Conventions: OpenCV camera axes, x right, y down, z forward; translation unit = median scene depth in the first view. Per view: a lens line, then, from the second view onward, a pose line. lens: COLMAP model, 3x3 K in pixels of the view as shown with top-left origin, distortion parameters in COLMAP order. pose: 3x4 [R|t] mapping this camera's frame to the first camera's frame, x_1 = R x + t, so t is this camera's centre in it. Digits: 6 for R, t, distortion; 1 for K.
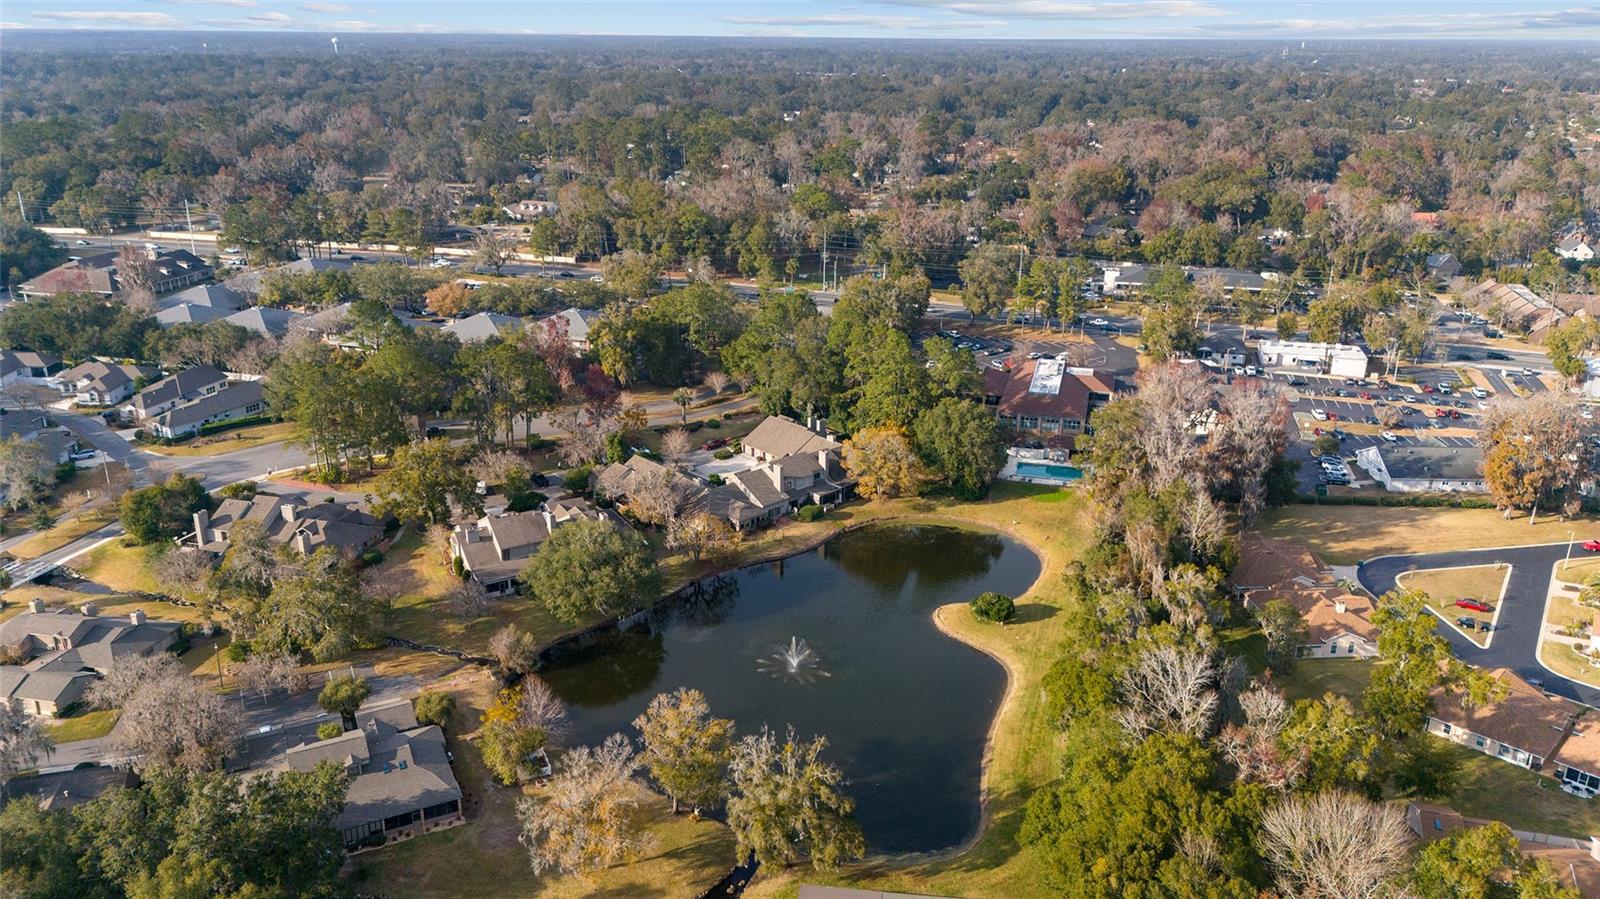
lens RADIAL K [[1166.0, 0, 803.2], [0, 1166.0, 446.8], [0, 0, 1]] dist [0.068726, -0.071065]
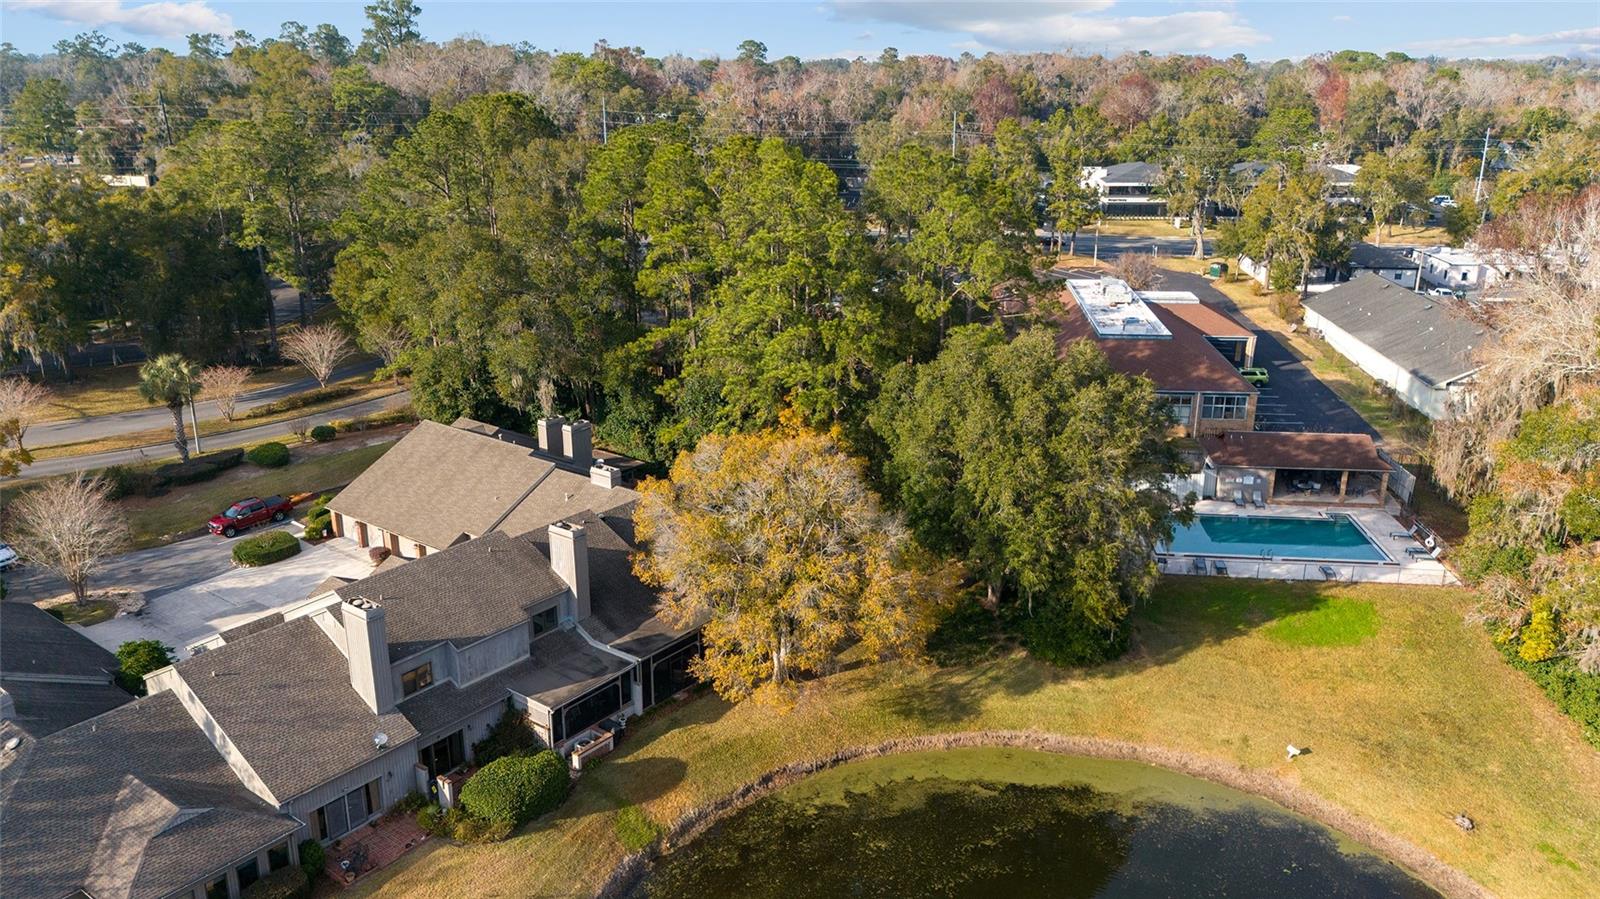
lens RADIAL K [[1077.8, 0, 811.7], [0, 1077.8, 450.7], [0, 0, 1]] dist [0.039153, -0.000992]
pose [[0.984535, -0.055339, 0.166215, 0.031985], [0.059814, 0.997966, -0.022031, -0.004731], [-0.164658, 0.031632, 0.985843, 0.720946]]
